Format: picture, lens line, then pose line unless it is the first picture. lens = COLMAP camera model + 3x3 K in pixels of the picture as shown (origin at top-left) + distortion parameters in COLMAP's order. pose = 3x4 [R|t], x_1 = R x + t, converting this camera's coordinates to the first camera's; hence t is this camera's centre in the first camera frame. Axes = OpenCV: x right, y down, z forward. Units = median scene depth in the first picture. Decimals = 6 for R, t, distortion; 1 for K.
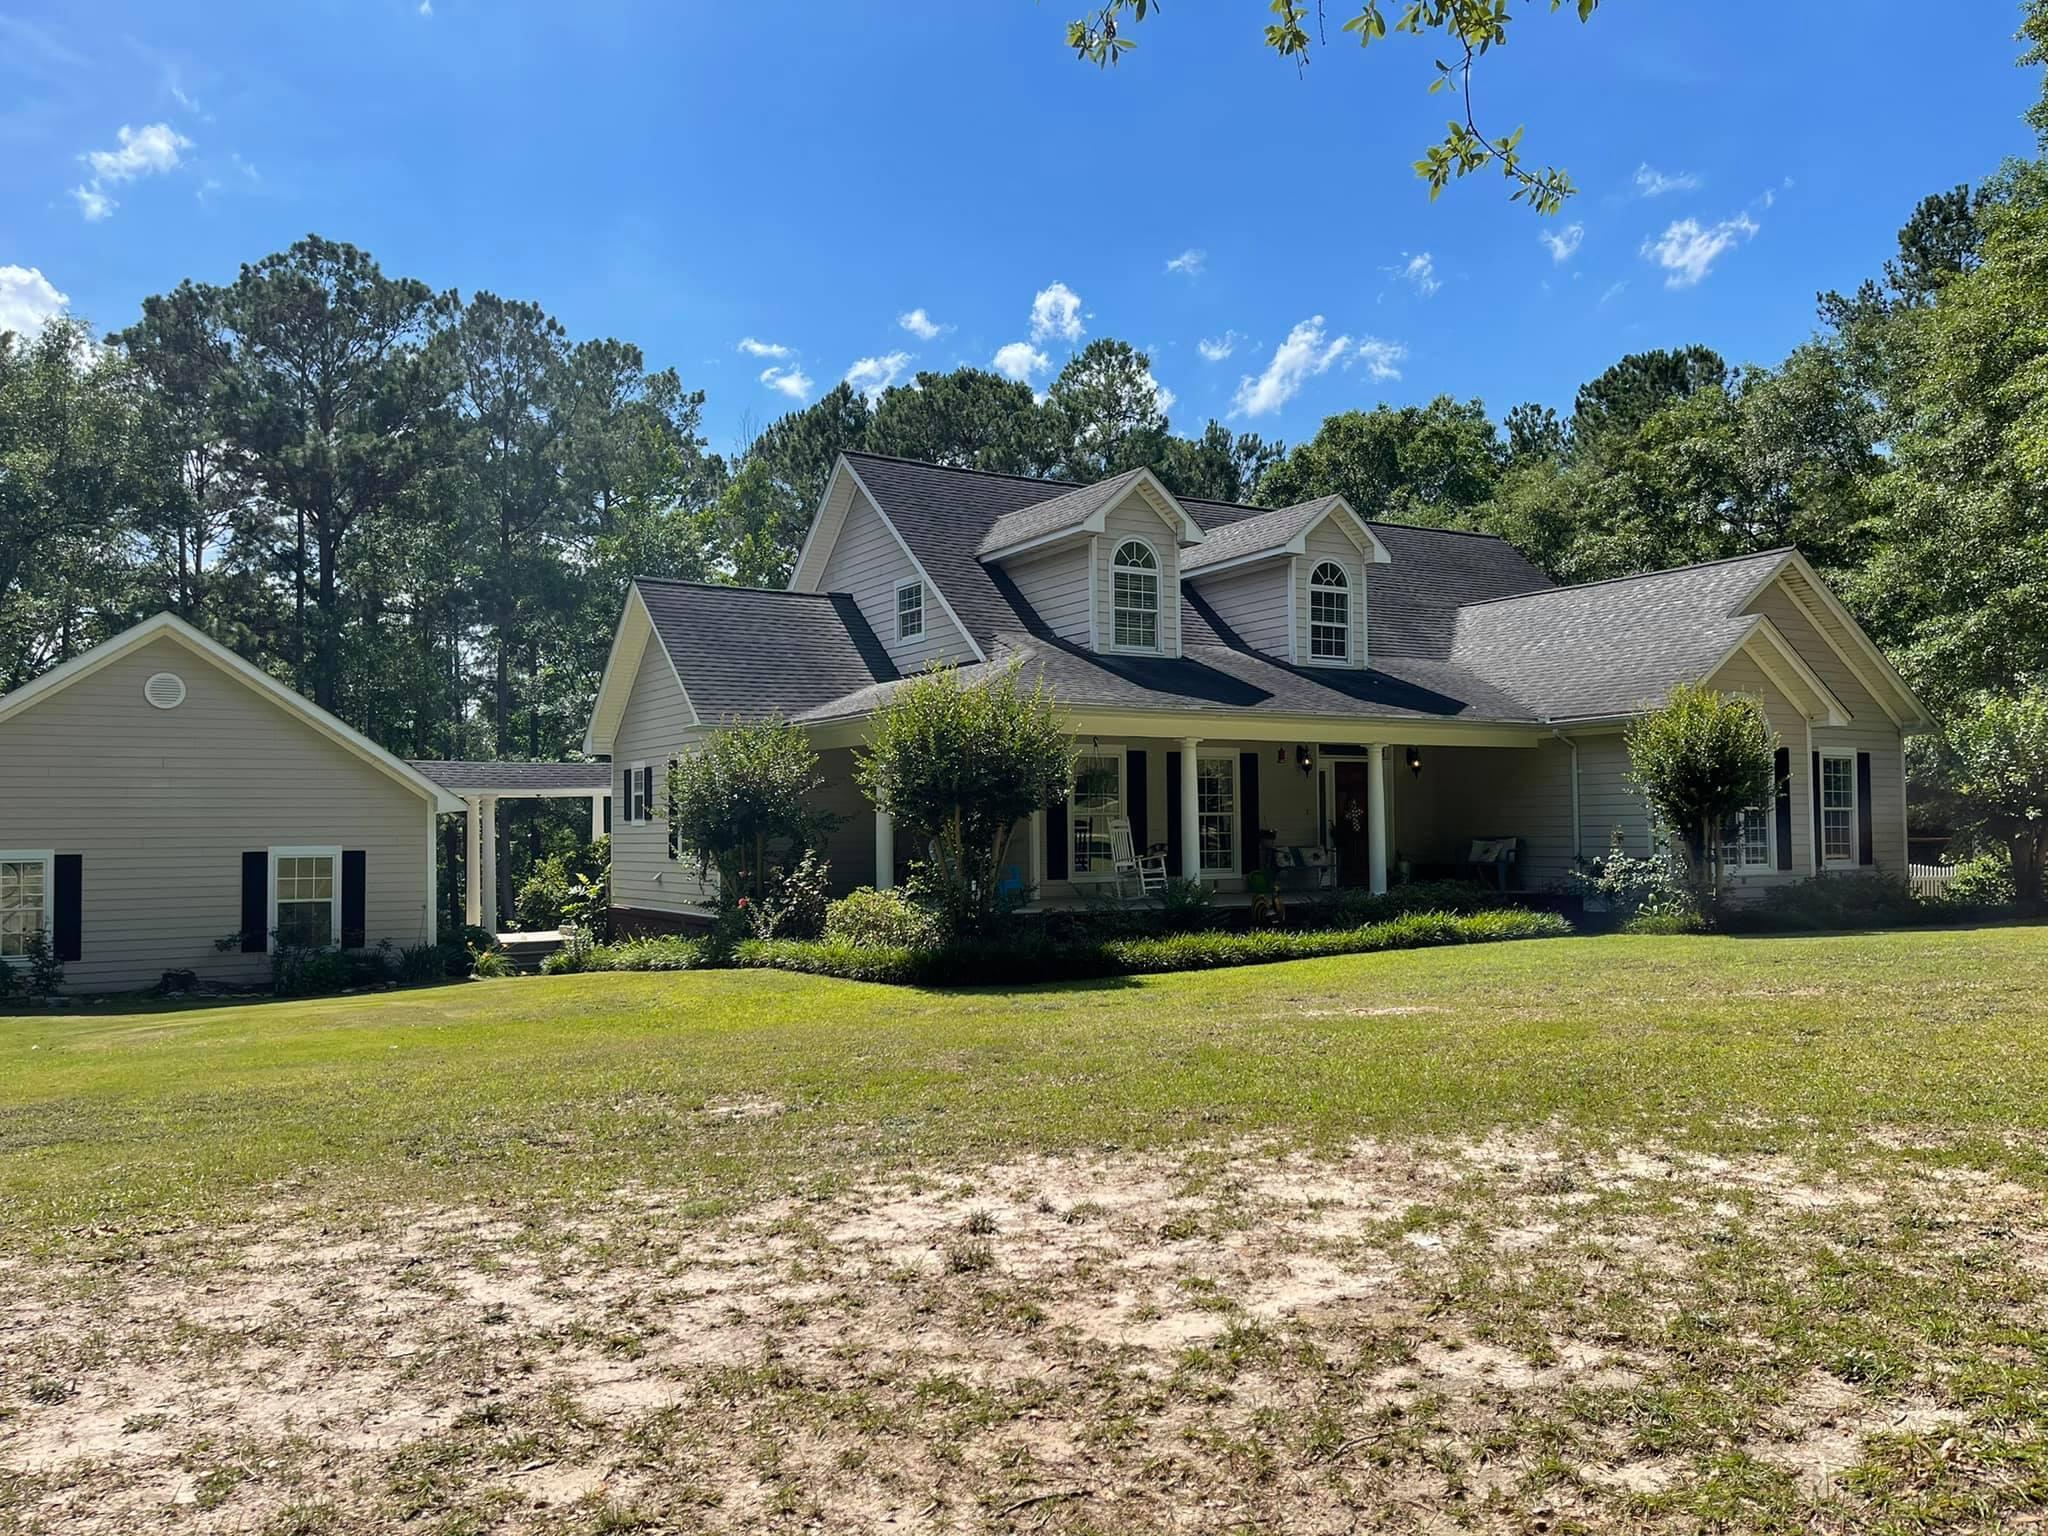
lens RADIAL K [[1590.6, 0, 929.2], [0, 1590.6, 758.9], [0, 0, 1]] dist [0.050437, -0.035231]
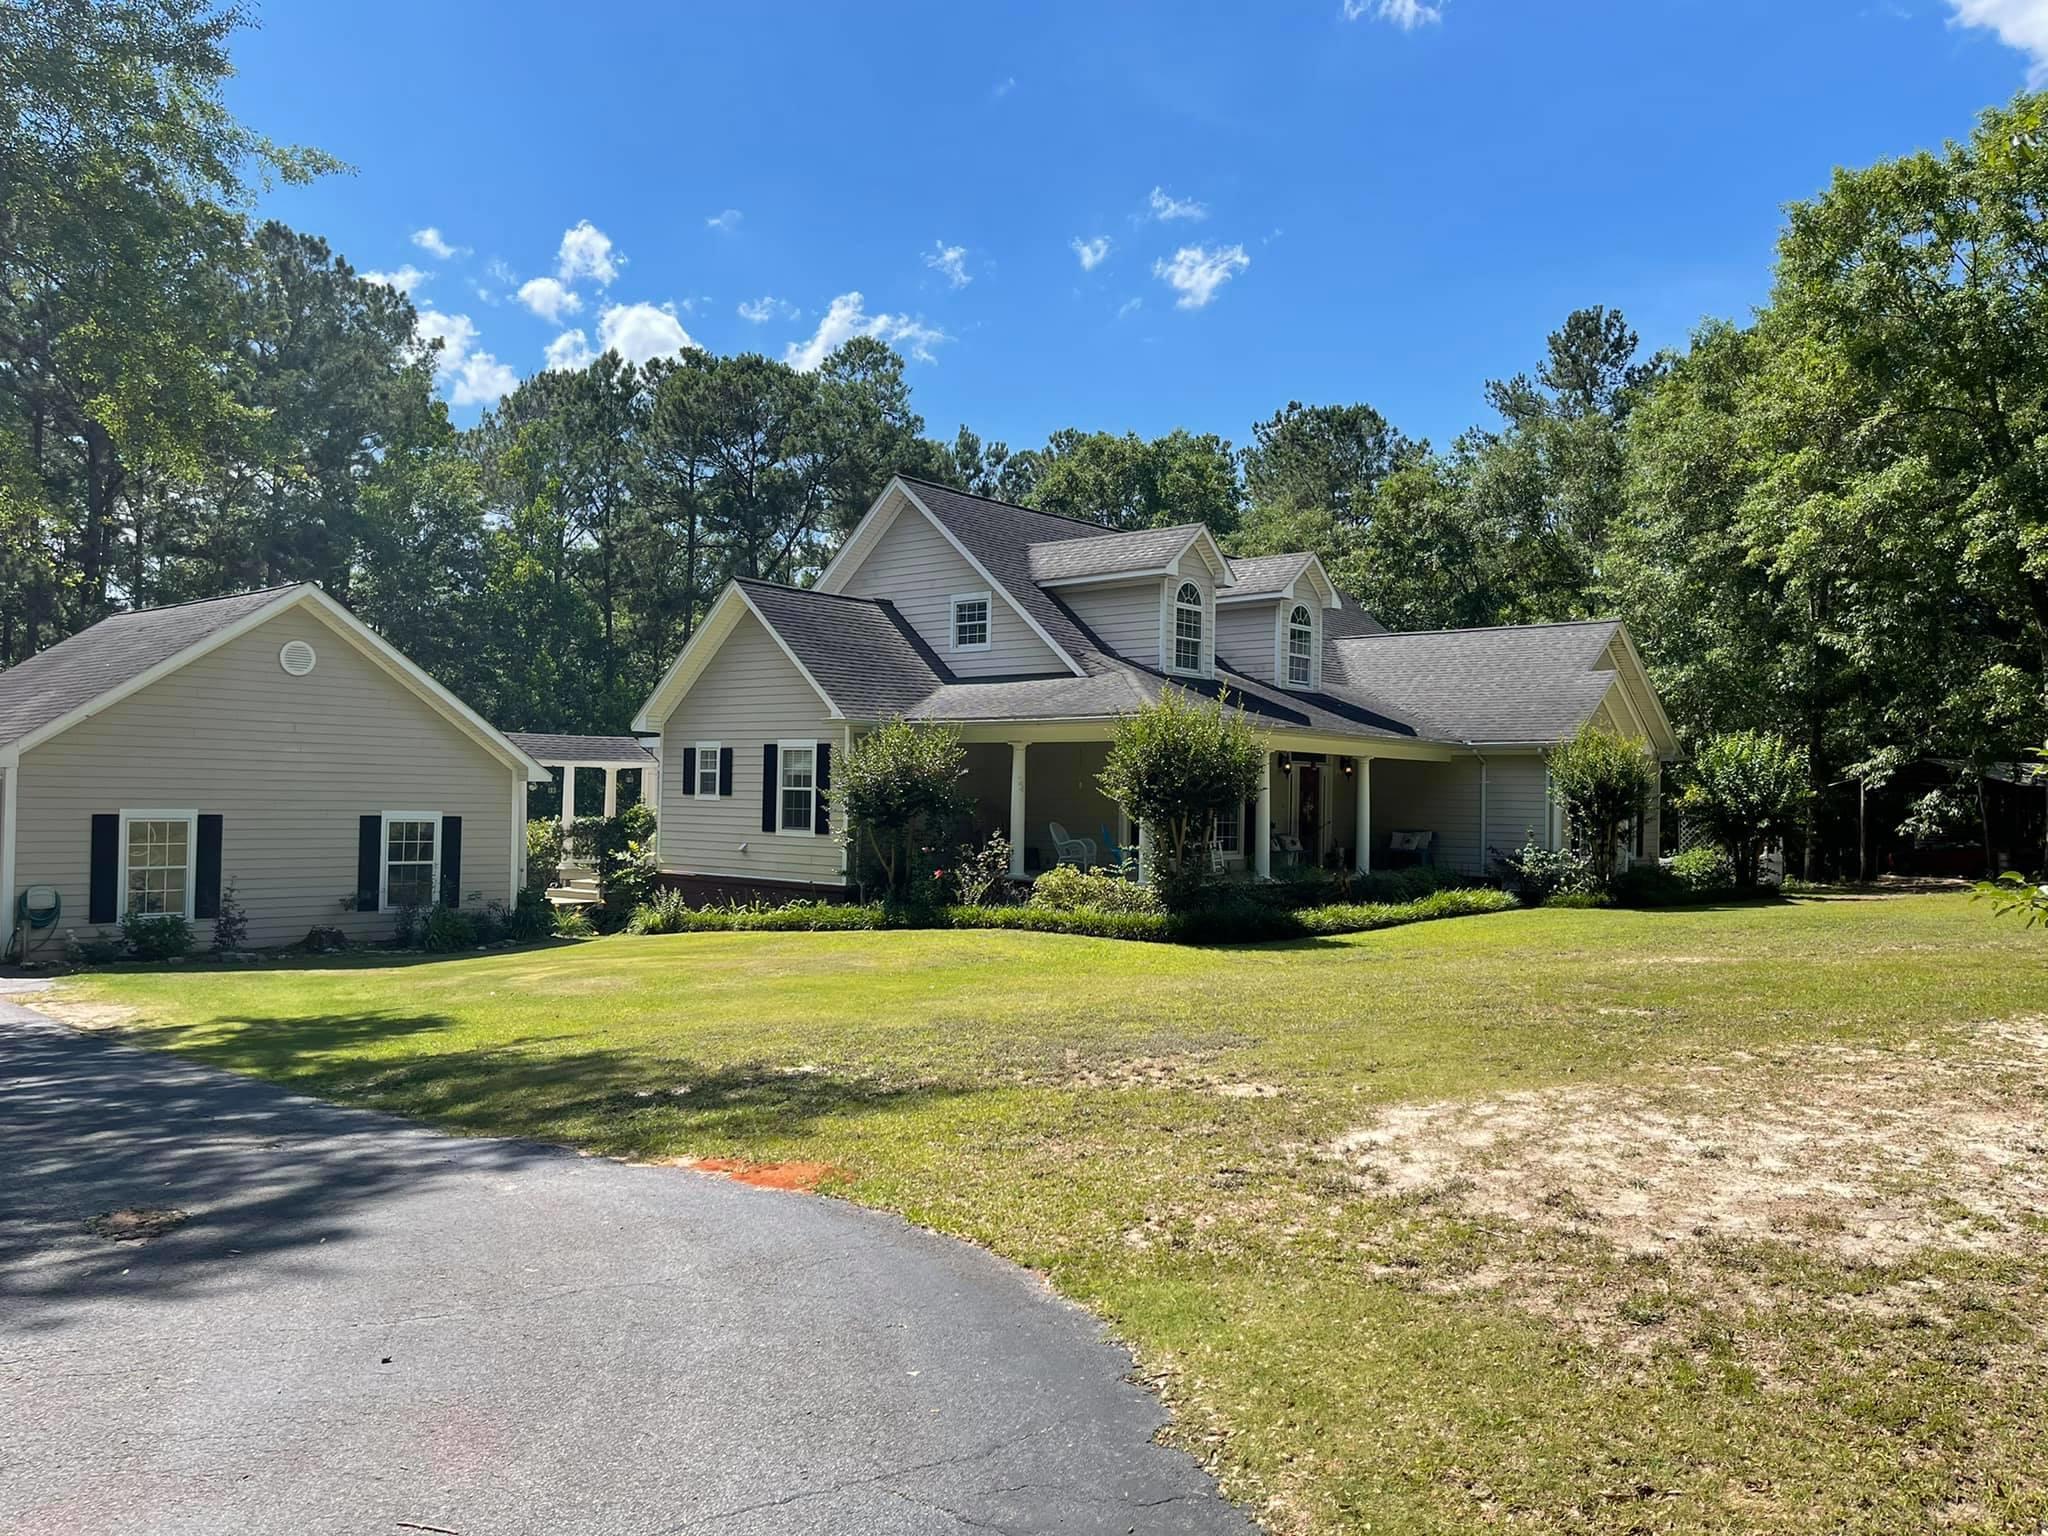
lens RADIAL K [[1583.0, 0, 978.3], [0, 1583.0, 778.2], [0, 0, 1]] dist [0.042316, -0.010267]
pose [[0.955768, 0.033470, 0.292210, -0.346518], [-0.043552, 0.998657, 0.028065, -0.013043], [-0.290878, -0.039550, 0.955942, -0.110483]]
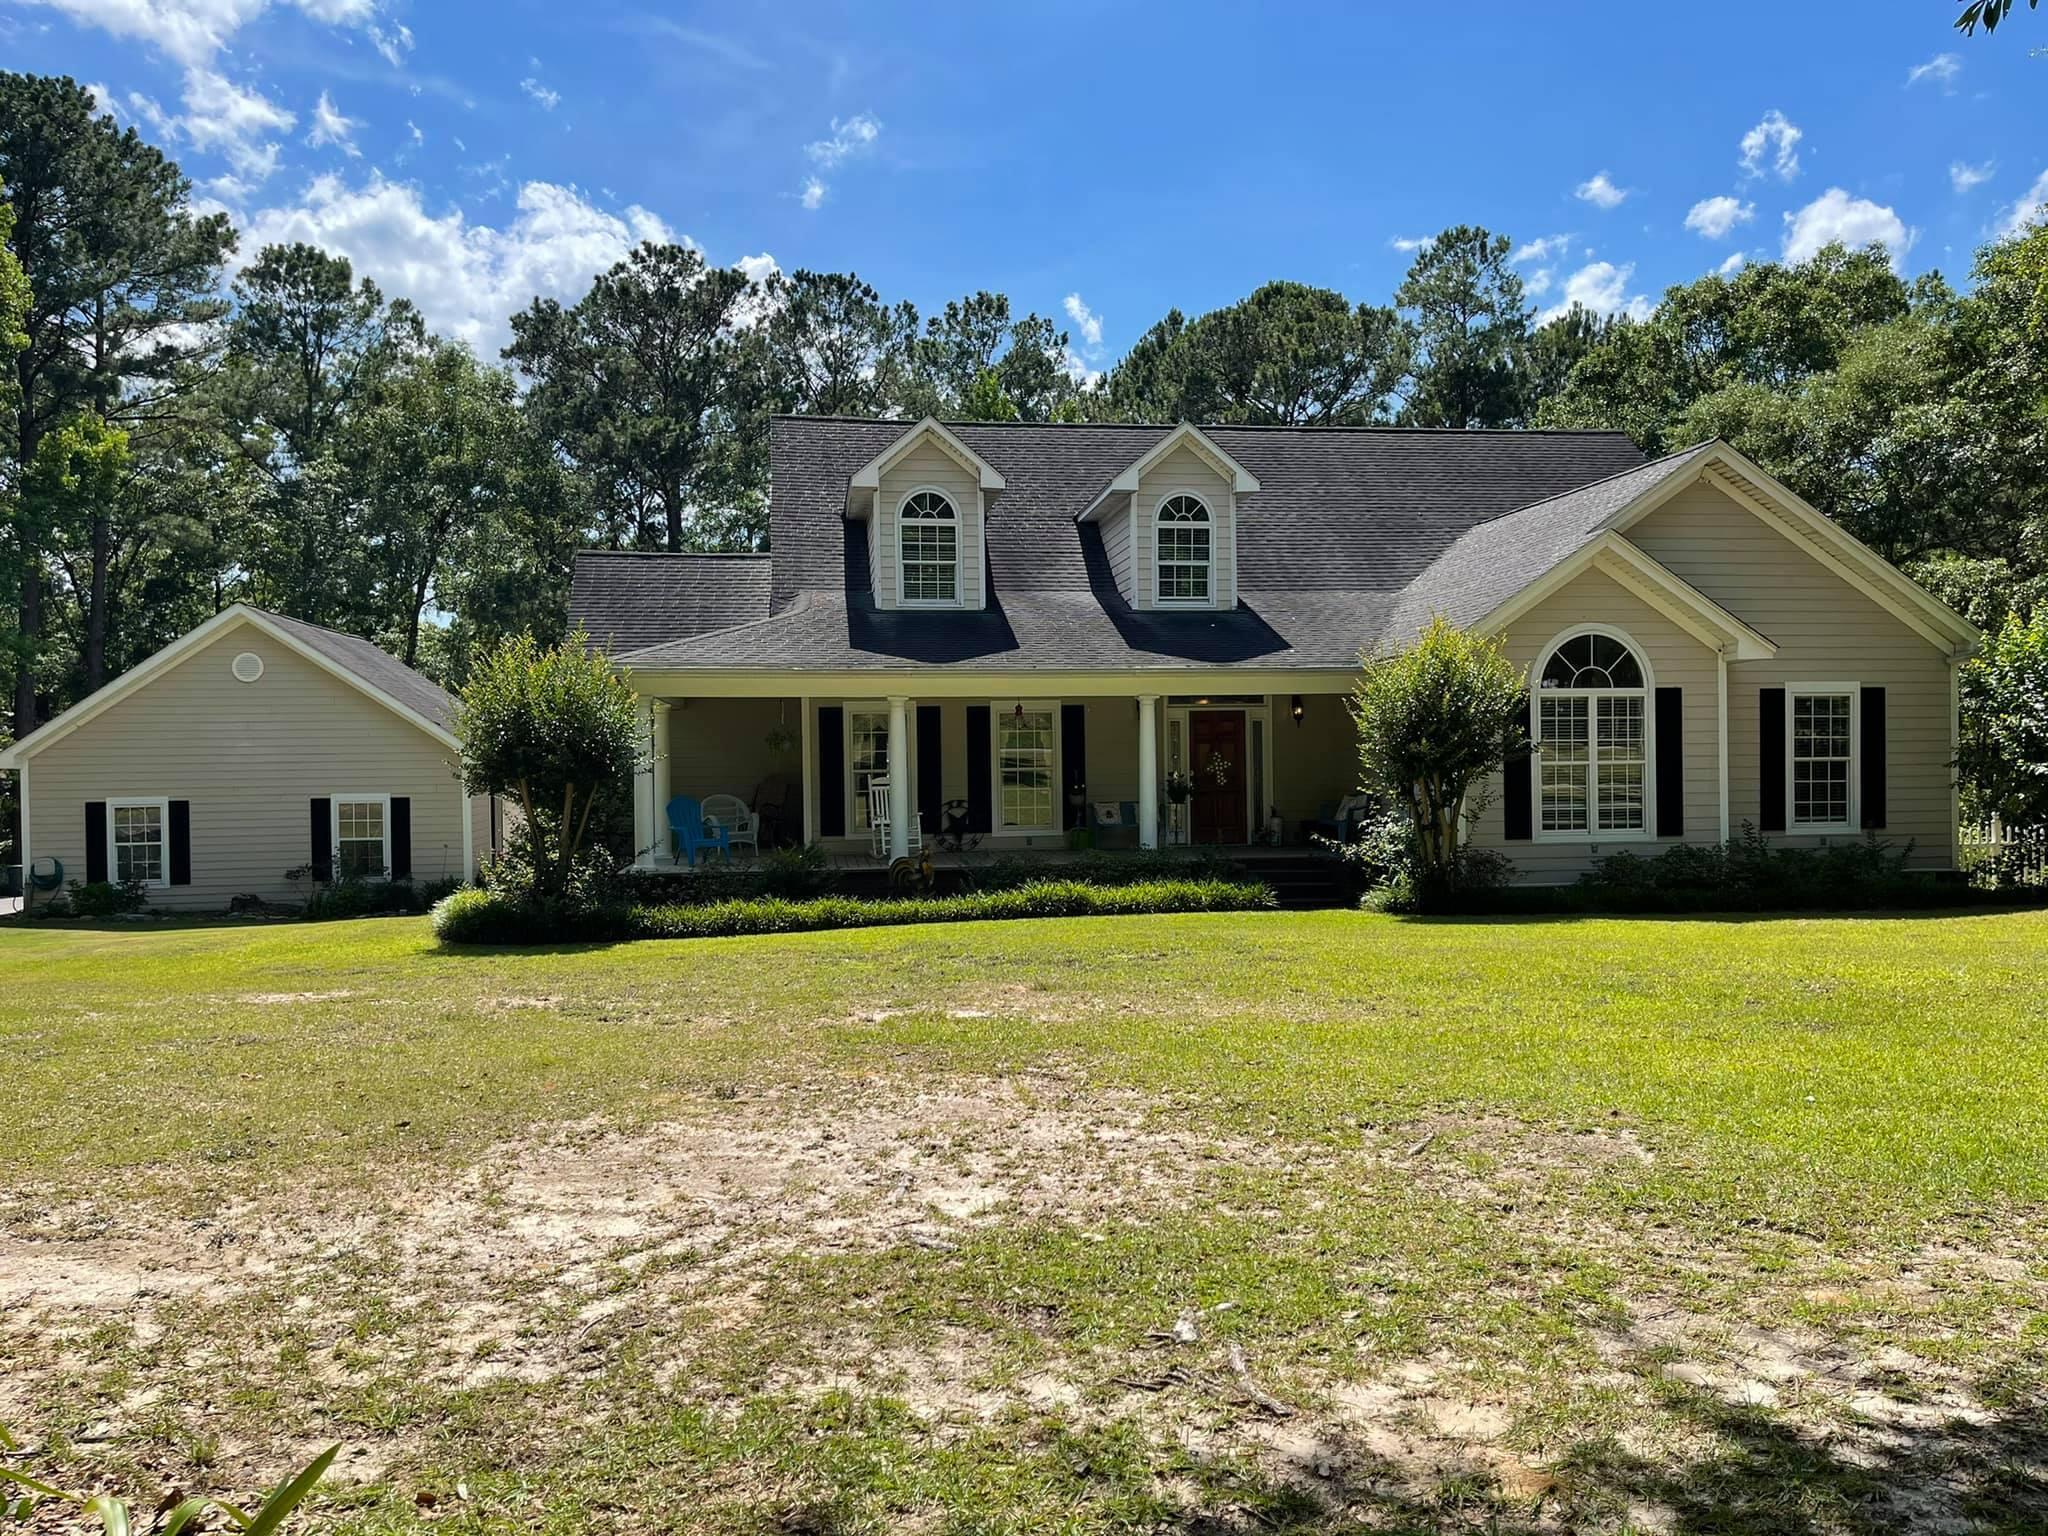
lens RADIAL K [[1583.0, 0, 978.3], [0, 1583.0, 778.2], [0, 0, 1]] dist [0.042316, -0.010267]
pose [[0.917810, 0.002952, -0.397009, 0.508877], [0.022228, 0.998022, 0.058809, -0.016443], [0.396397, -0.062801, 0.915929, 0.101101]]
